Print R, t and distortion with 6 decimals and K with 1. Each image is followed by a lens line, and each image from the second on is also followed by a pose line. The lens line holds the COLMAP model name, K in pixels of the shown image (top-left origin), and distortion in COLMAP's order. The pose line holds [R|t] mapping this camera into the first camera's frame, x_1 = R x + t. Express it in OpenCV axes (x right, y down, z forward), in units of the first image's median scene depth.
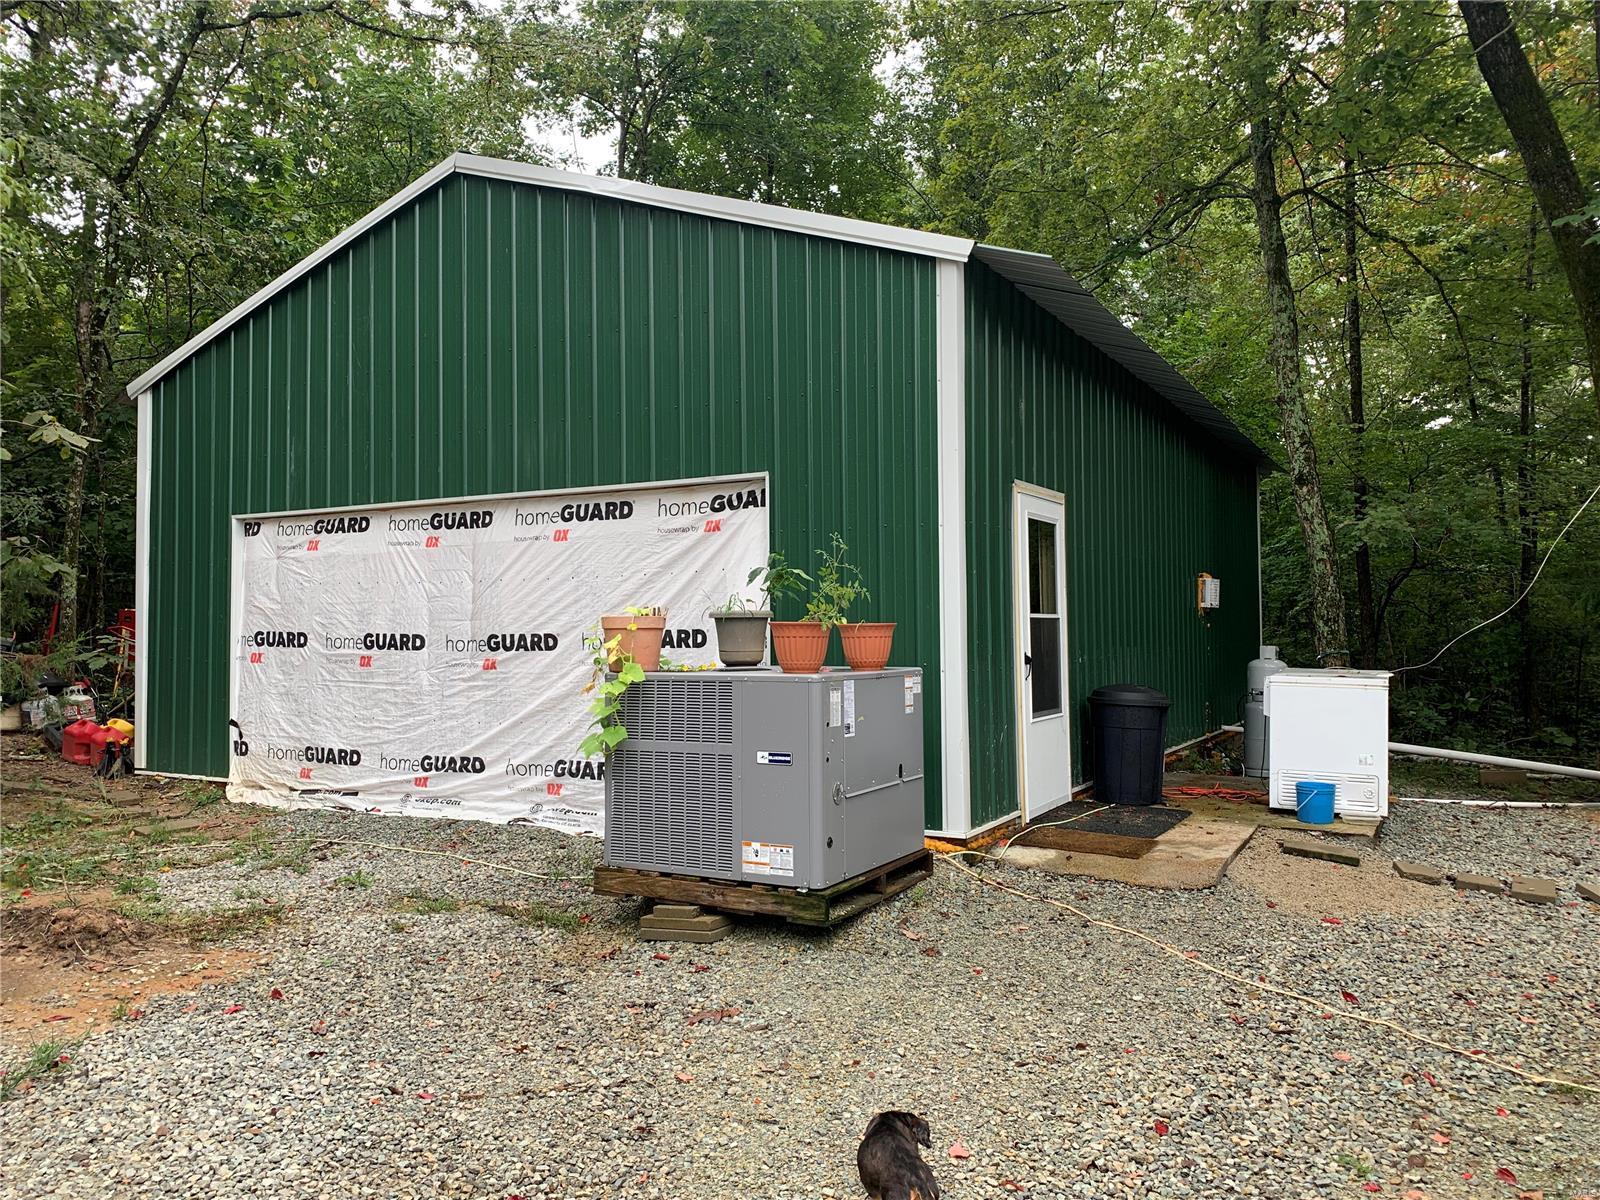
lens RADIAL K [[1215.0, 0, 808.1], [0, 1215.0, 609.6], [0, 0, 1]] dist [0.021024, -0.020336]
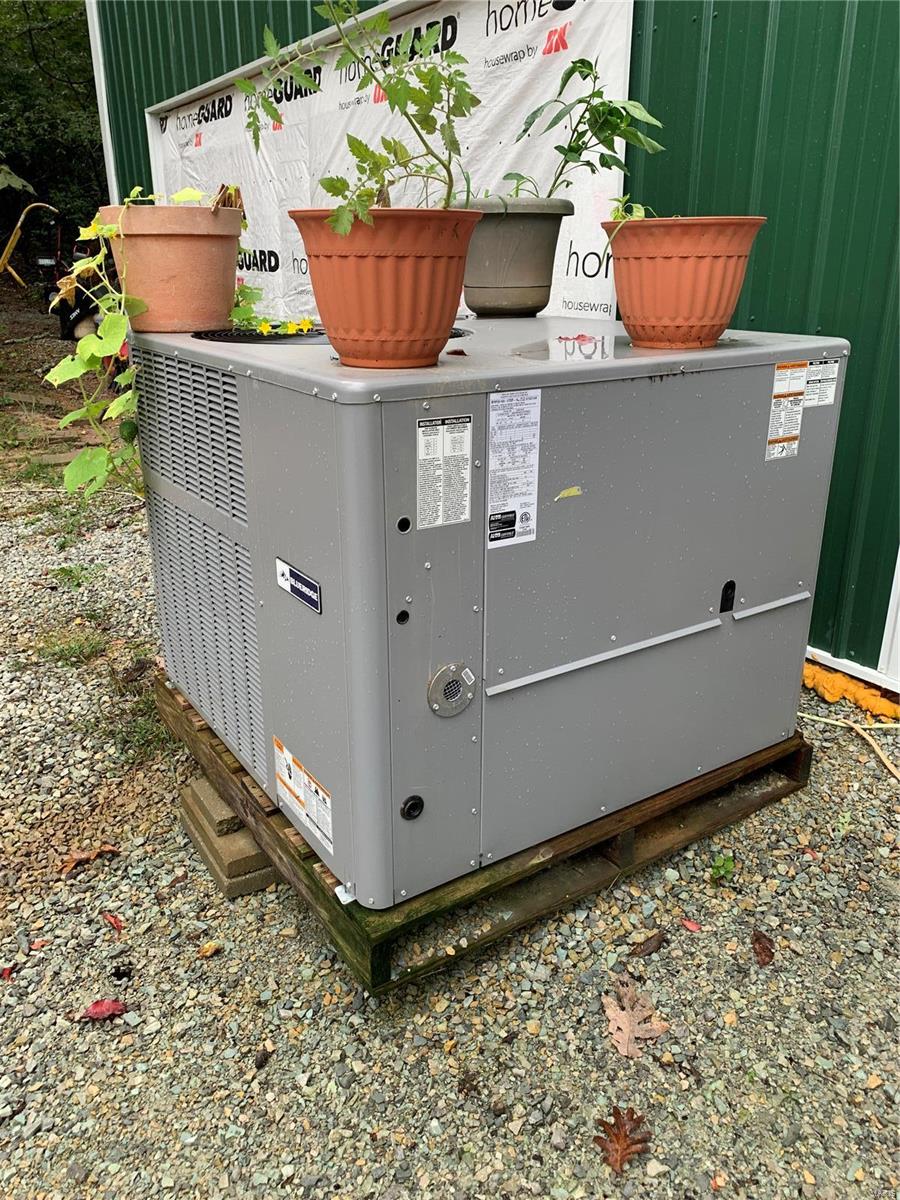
lens RADIAL K [[911.3, 0, 443.9], [0, 911.3, 594.3], [0, 0, 1]] dist [0.021024, -0.020336]
pose [[0.878564, 0.169881, -0.446393, 0.095631], [0.006867, 0.930019, 0.367447, 0.010643], [0.477576, -0.325891, 0.815914, 0.506591]]
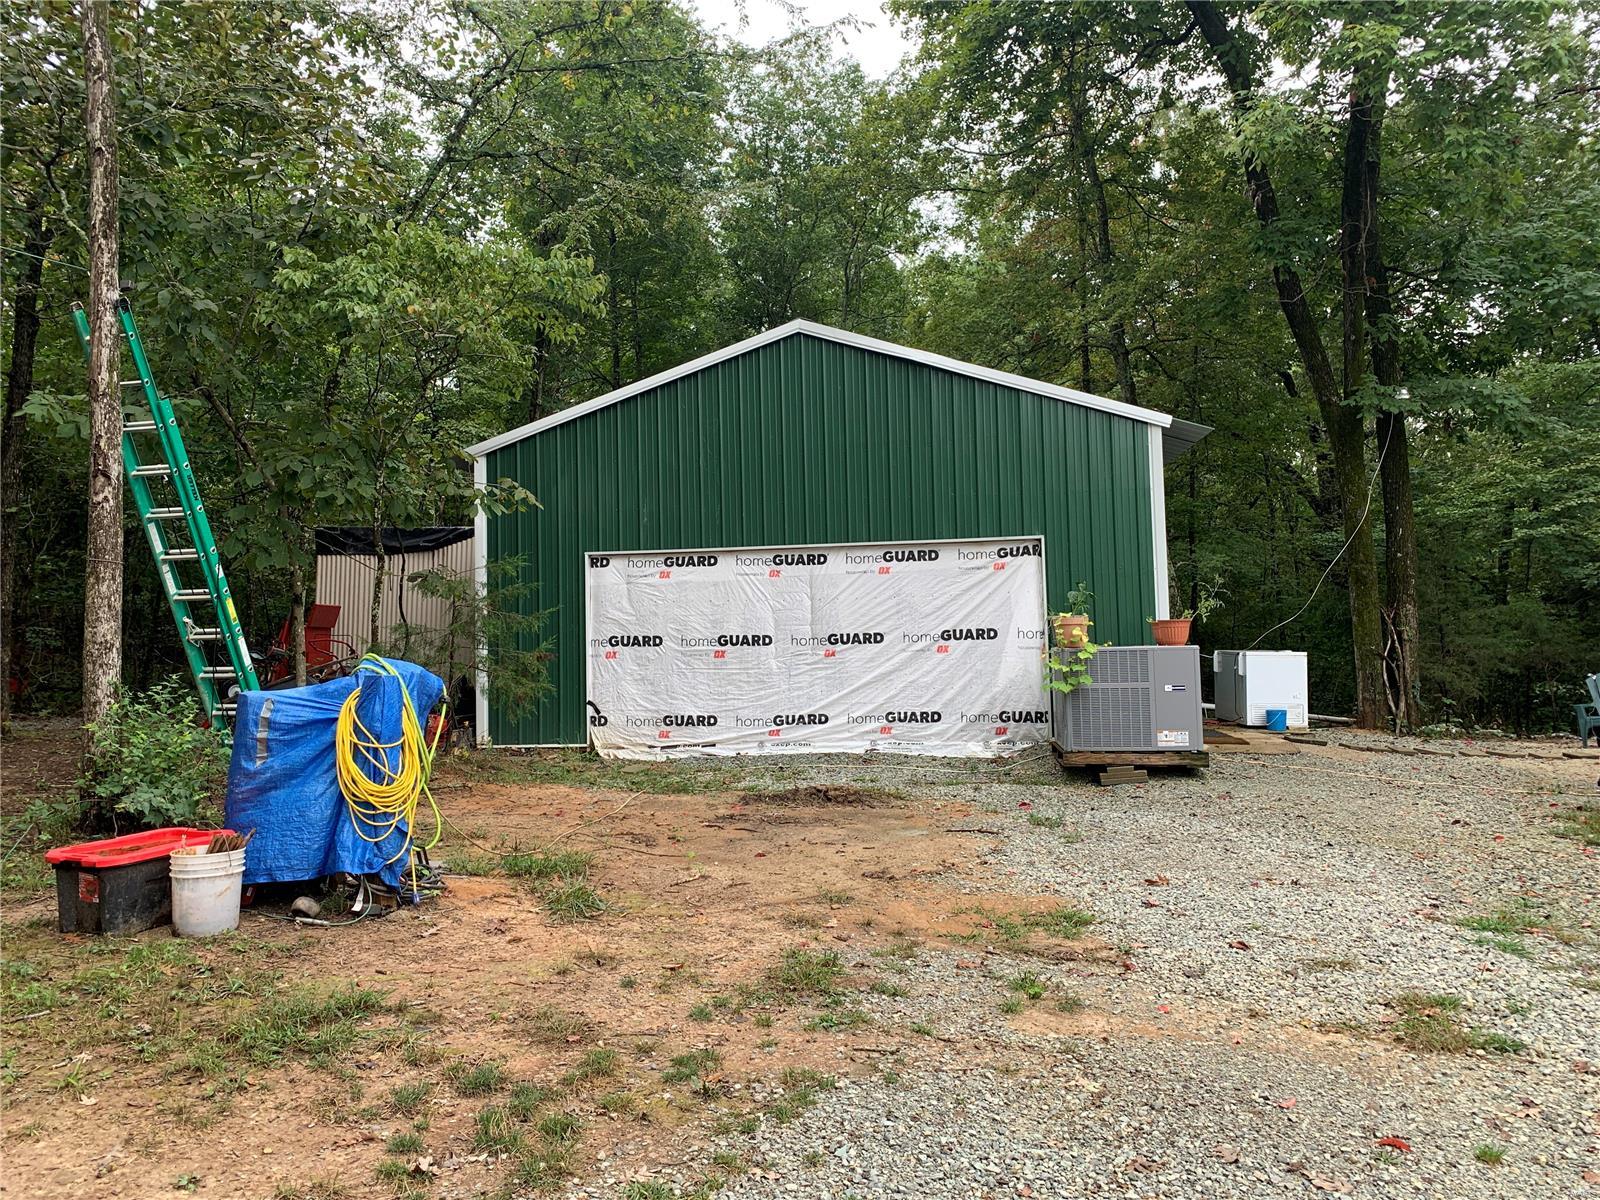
lens RADIAL K [[1215.0, 0, 793.1], [0, 1215.0, 585.6], [0, 0, 1]] dist [0.021024, -0.020336]
pose [[0.942682, -0.001933, 0.333685, -0.827566], [0.011162, 0.999606, -0.025742, -0.001798], [-0.333504, 0.027991, 0.942333, -0.444376]]
